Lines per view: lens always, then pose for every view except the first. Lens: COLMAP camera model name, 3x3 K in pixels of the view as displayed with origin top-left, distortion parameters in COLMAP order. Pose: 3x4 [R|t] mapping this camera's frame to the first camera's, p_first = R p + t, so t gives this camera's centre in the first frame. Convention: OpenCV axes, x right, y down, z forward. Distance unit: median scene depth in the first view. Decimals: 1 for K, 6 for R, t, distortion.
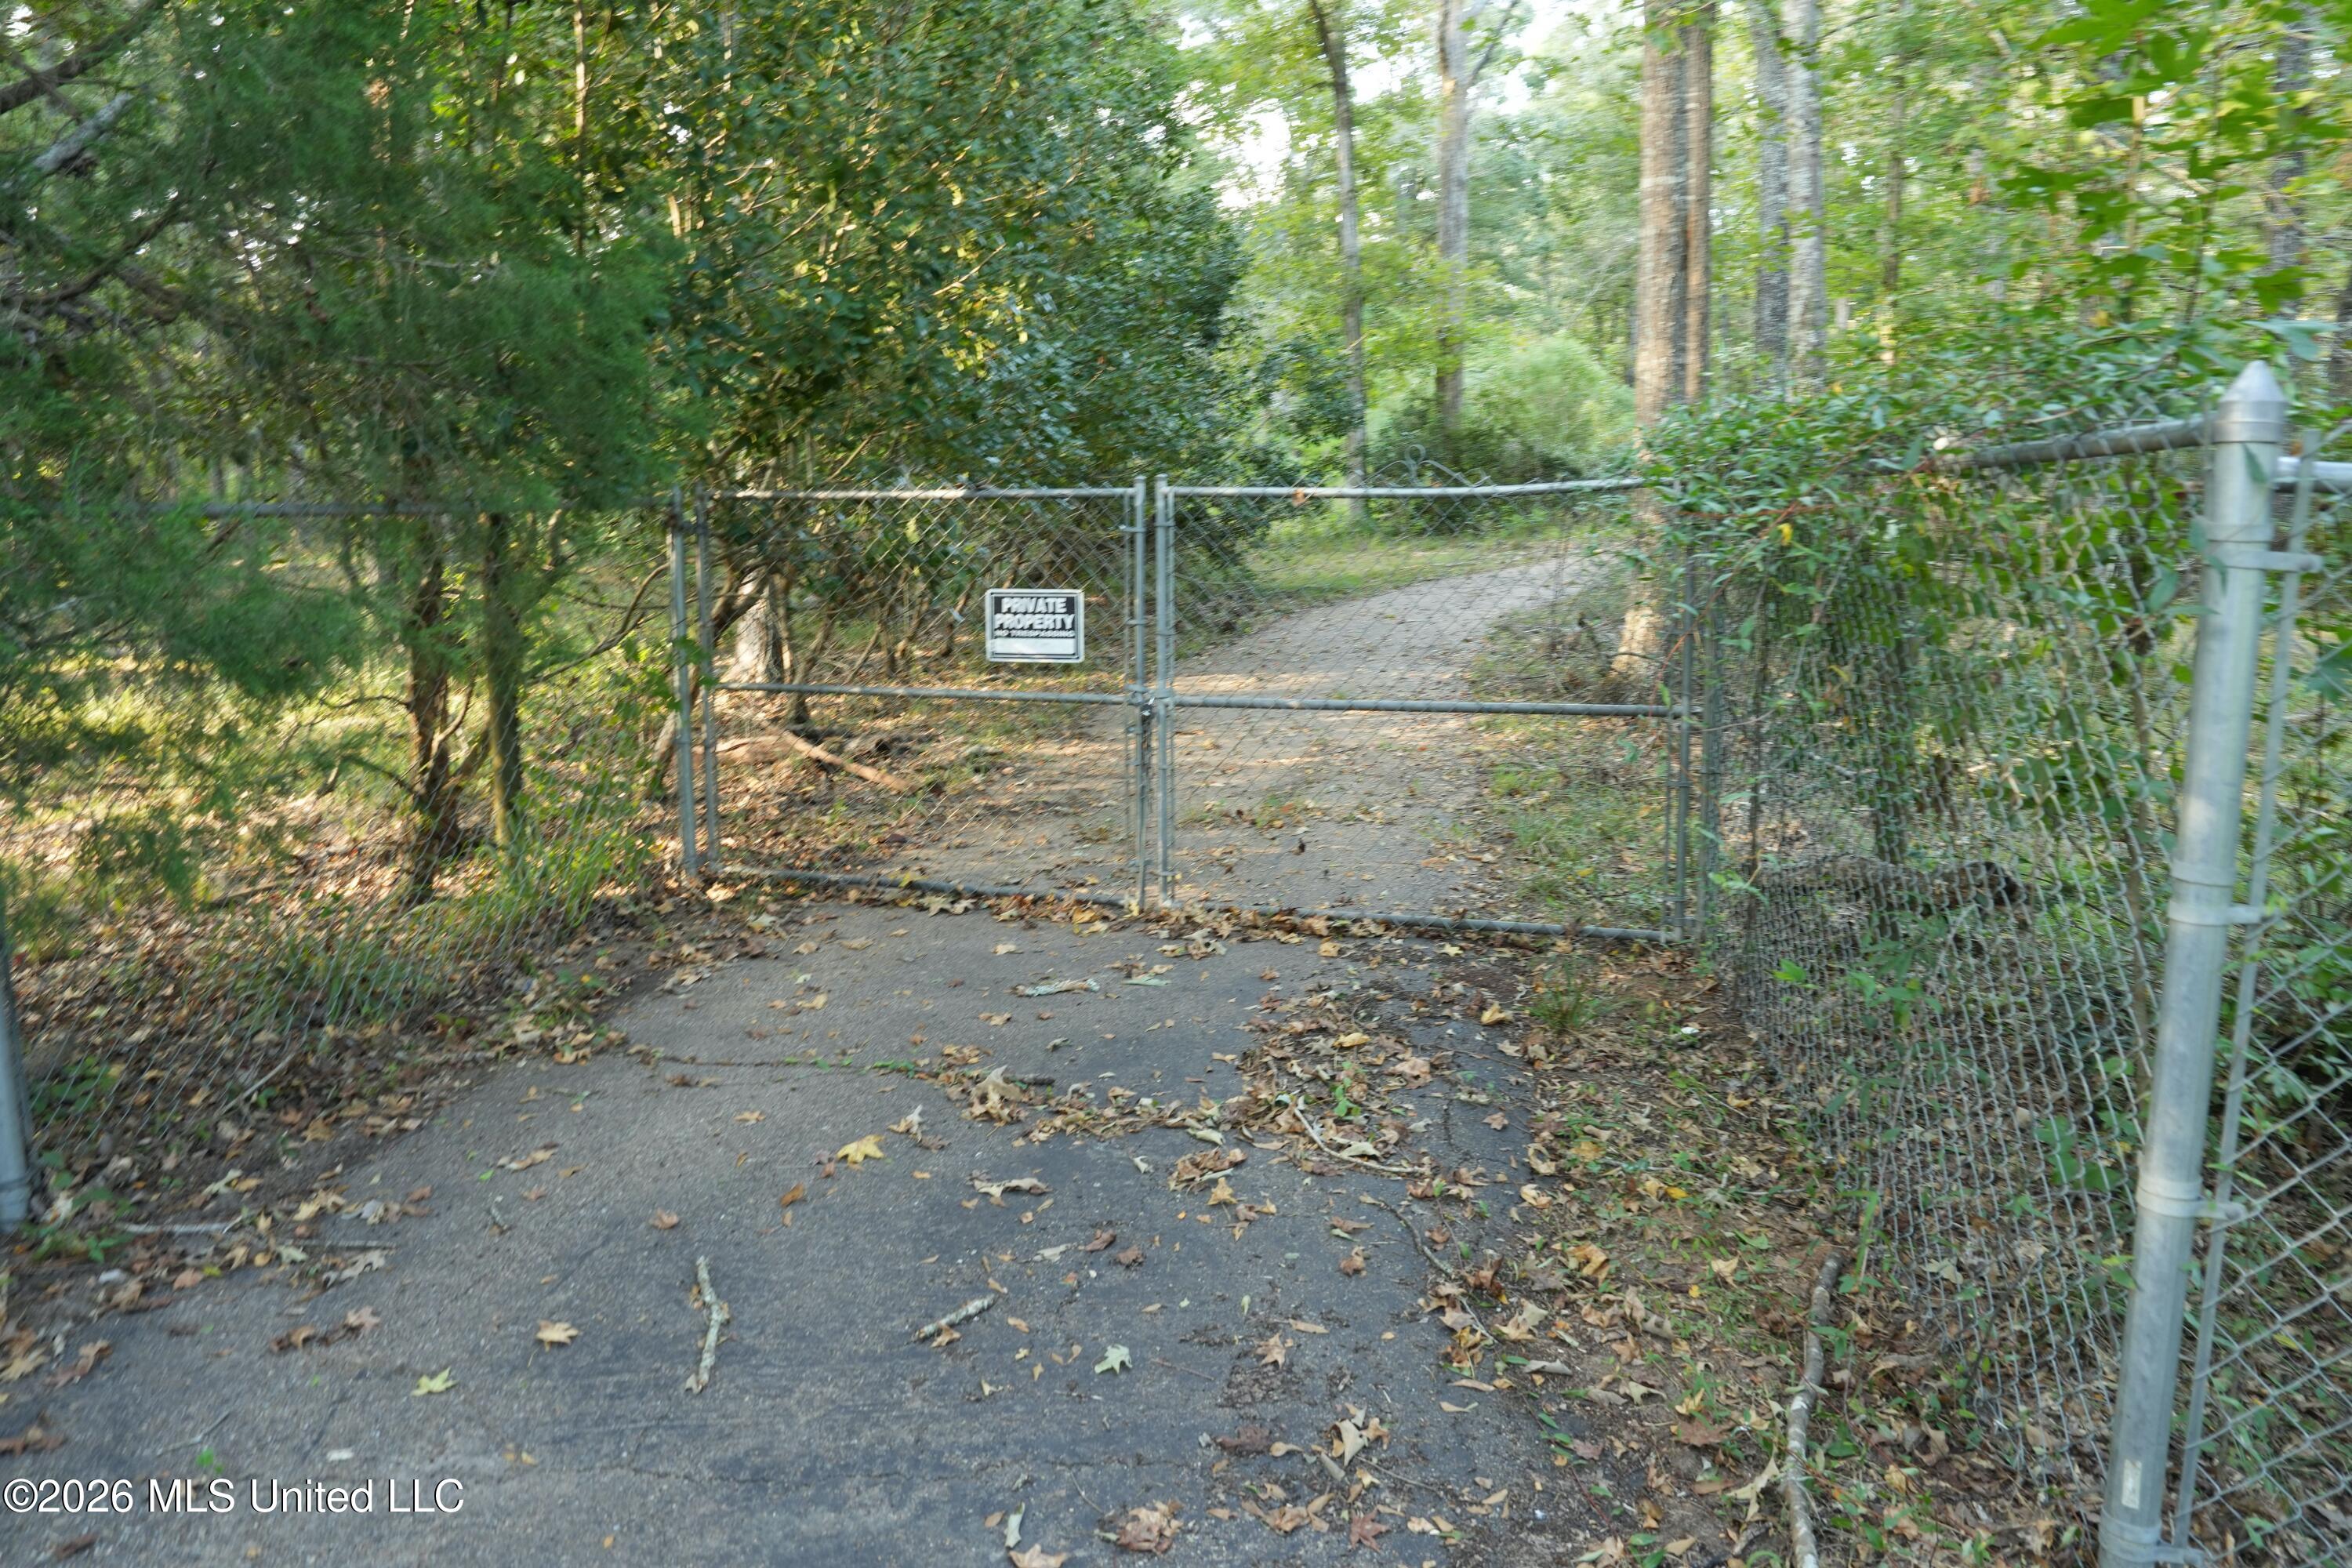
lens RADIAL K [[1614.6, 0, 1176.0], [0, 1614.6, 784.0], [0, 0, 1]] dist [-0.000061, -0.000081]
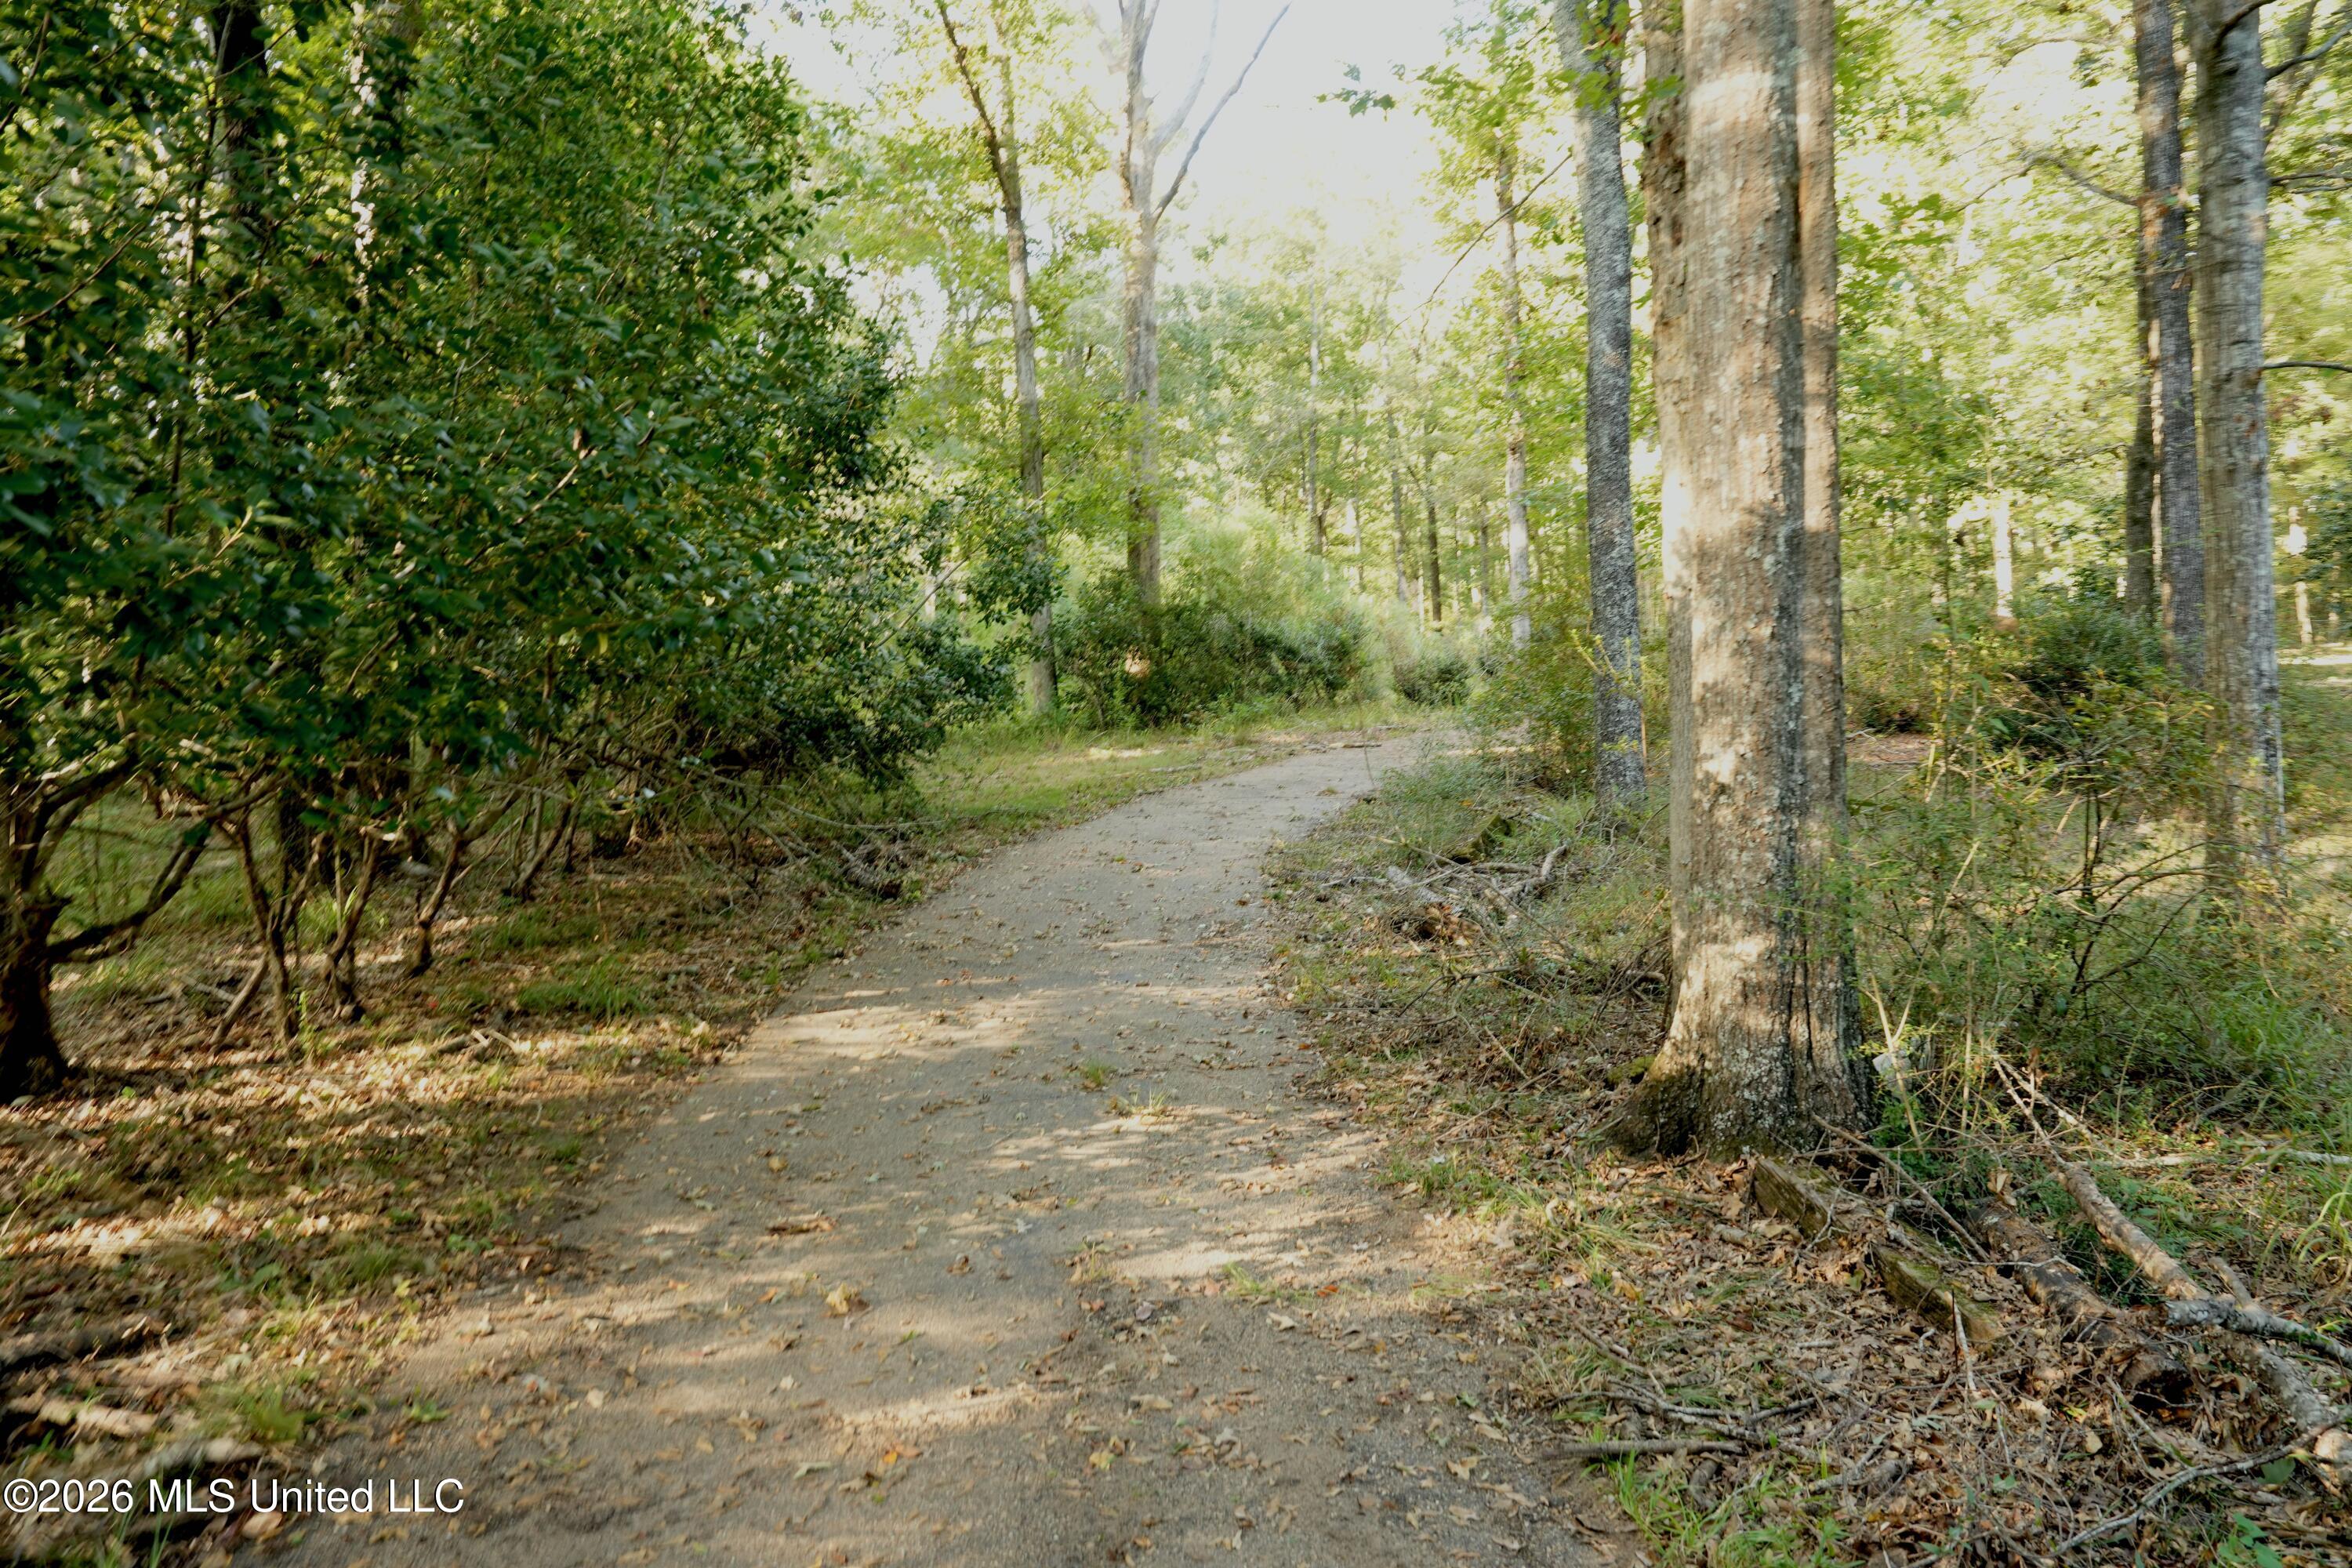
lens RADIAL K [[1620.4, 0, 1176.0], [0, 1620.4, 784.0], [0, 0, 1]] dist [-0.190250, -0.000069]
pose [[0.978283, -0.023869, 0.205896, 0.008406], [0.045662, 0.993762, -0.101750, -0.047584], [-0.202183, 0.108942, 0.973270, 0.224234]]
